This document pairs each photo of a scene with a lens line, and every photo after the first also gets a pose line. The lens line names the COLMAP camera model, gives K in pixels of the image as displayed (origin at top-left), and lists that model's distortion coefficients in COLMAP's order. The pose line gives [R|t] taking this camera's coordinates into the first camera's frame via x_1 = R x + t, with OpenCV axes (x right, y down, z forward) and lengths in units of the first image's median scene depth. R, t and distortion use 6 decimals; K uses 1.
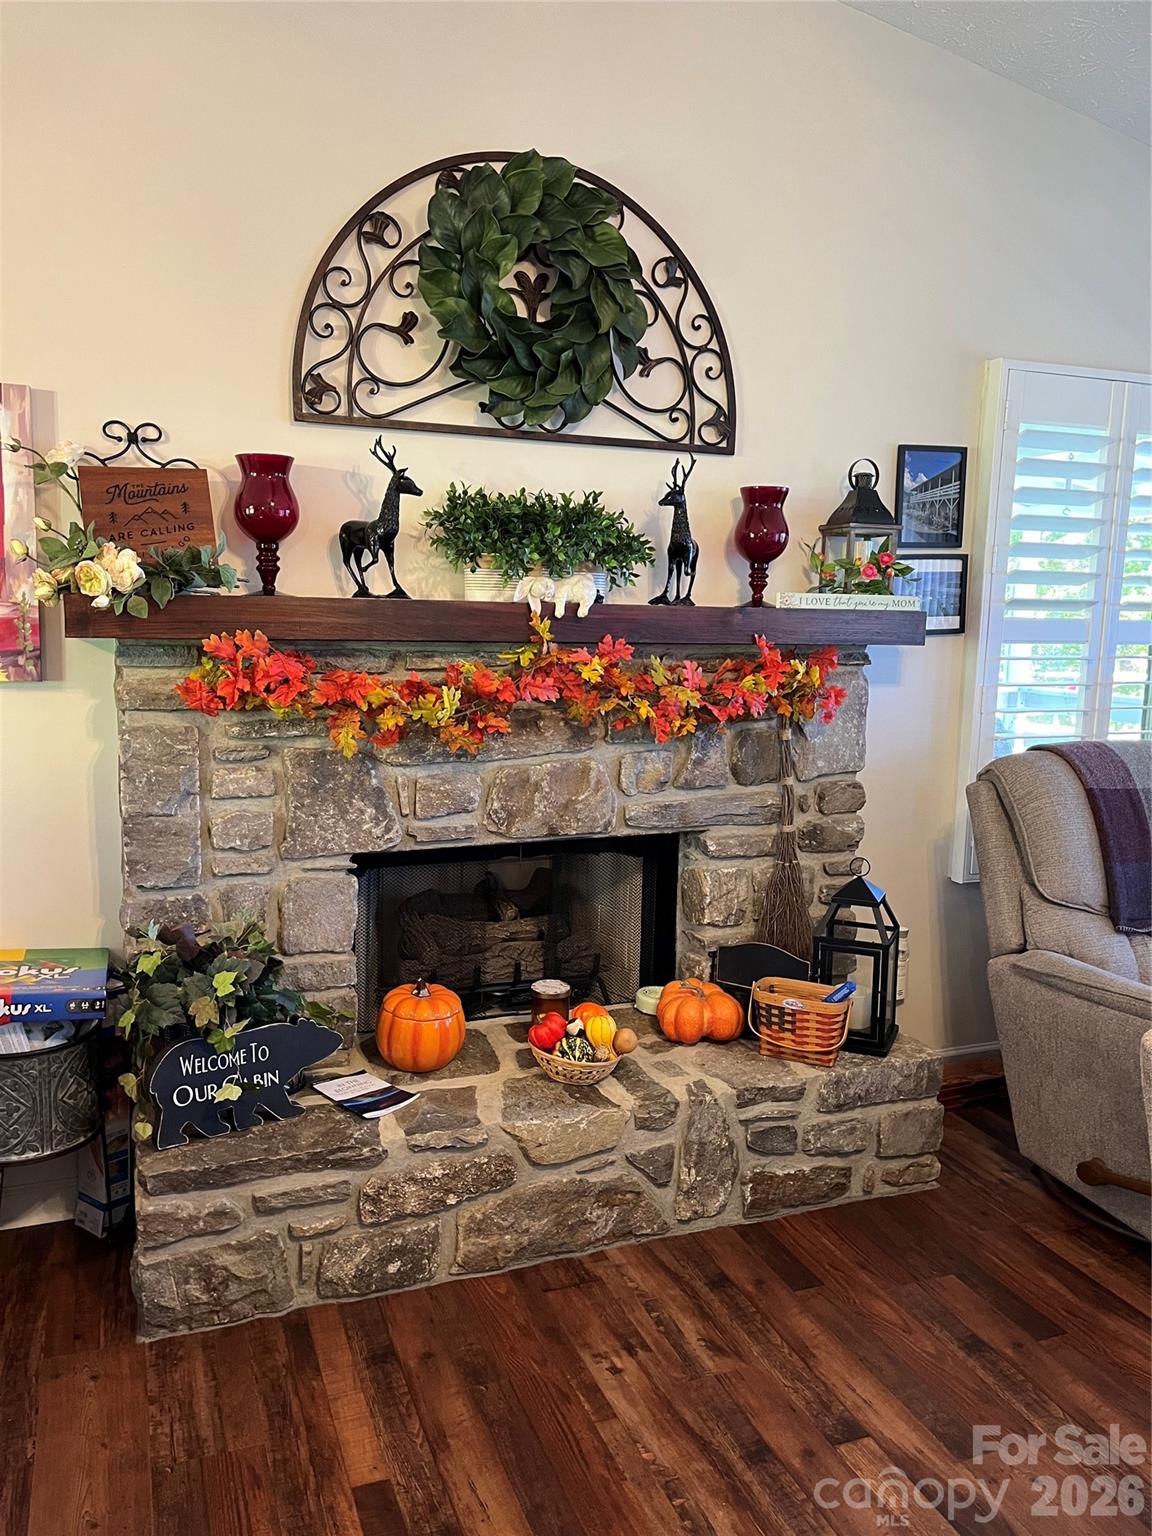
lens RADIAL K [[1150.8, 0, 571.0], [0, 1150.8, 777.0], [0, 0, 1]] dist [0.033928, -0.001202]
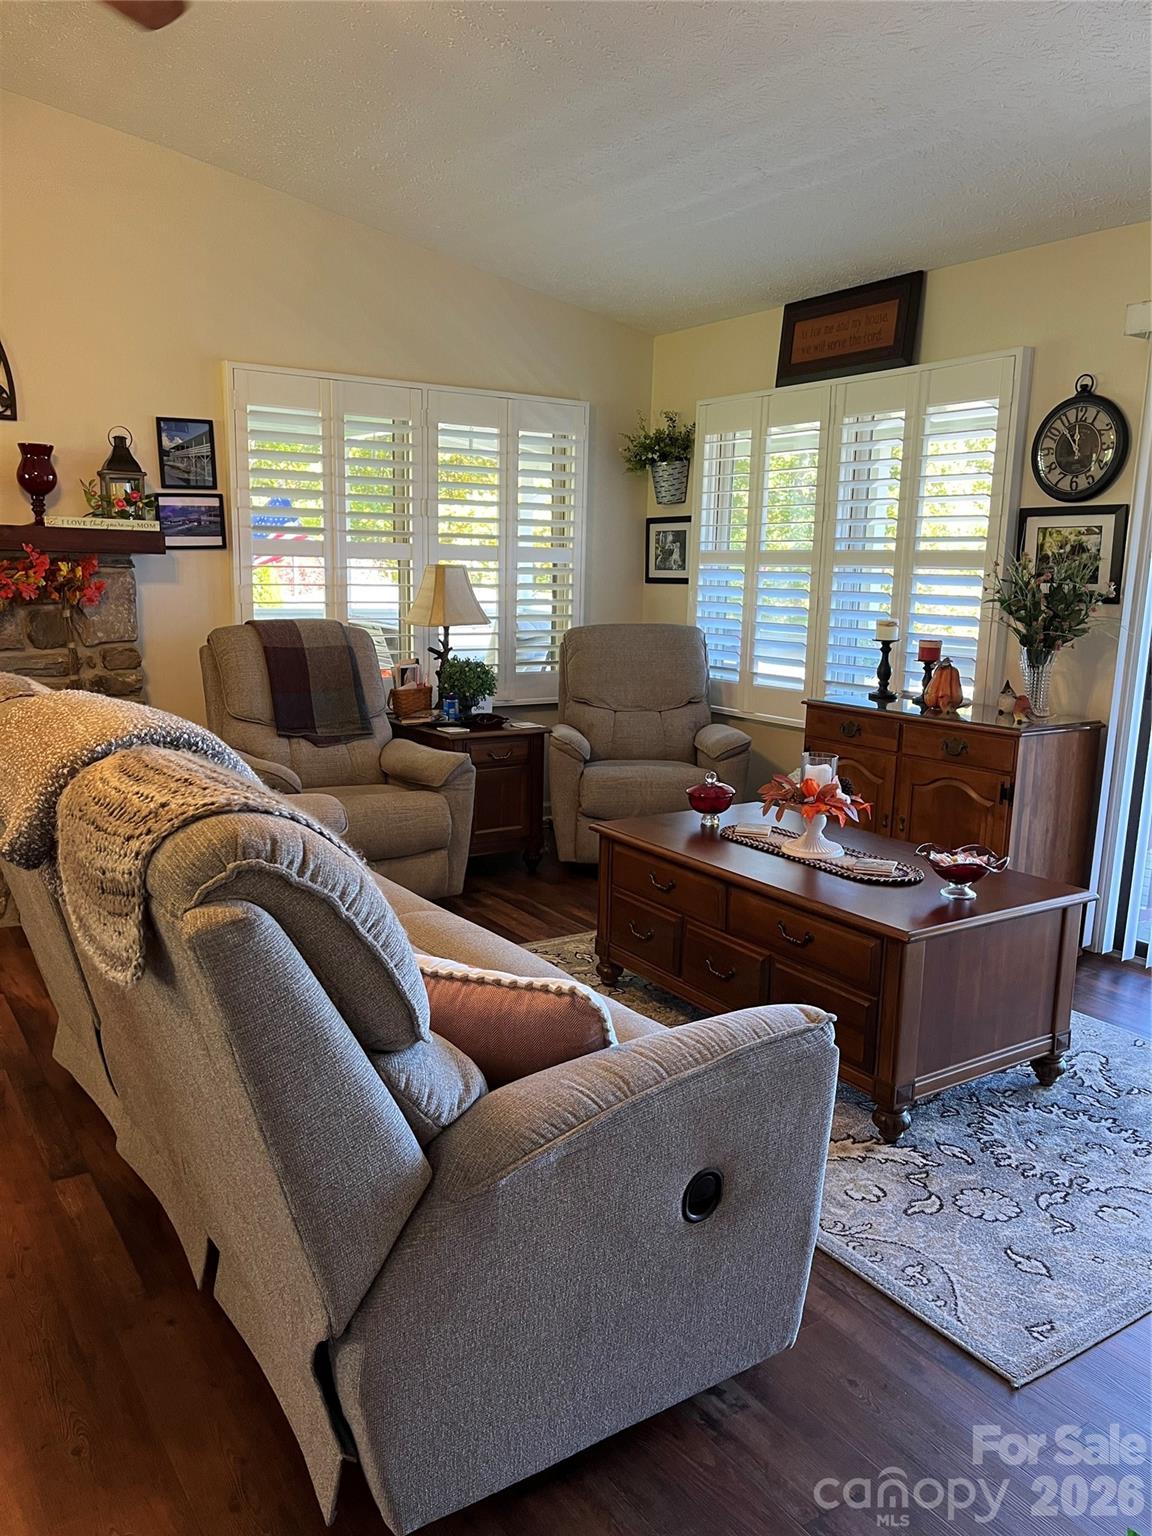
lens RADIAL K [[1150.8, 0, 571.0], [0, 1150.8, 777.0], [0, 0, 1]] dist [0.033928, -0.001202]
pose [[0.978904, -0.034213, 0.201438, 0.563444], [0.024396, 0.998400, 0.051018, 0.123265], [-0.202861, -0.045028, 0.978172, -0.655003]]
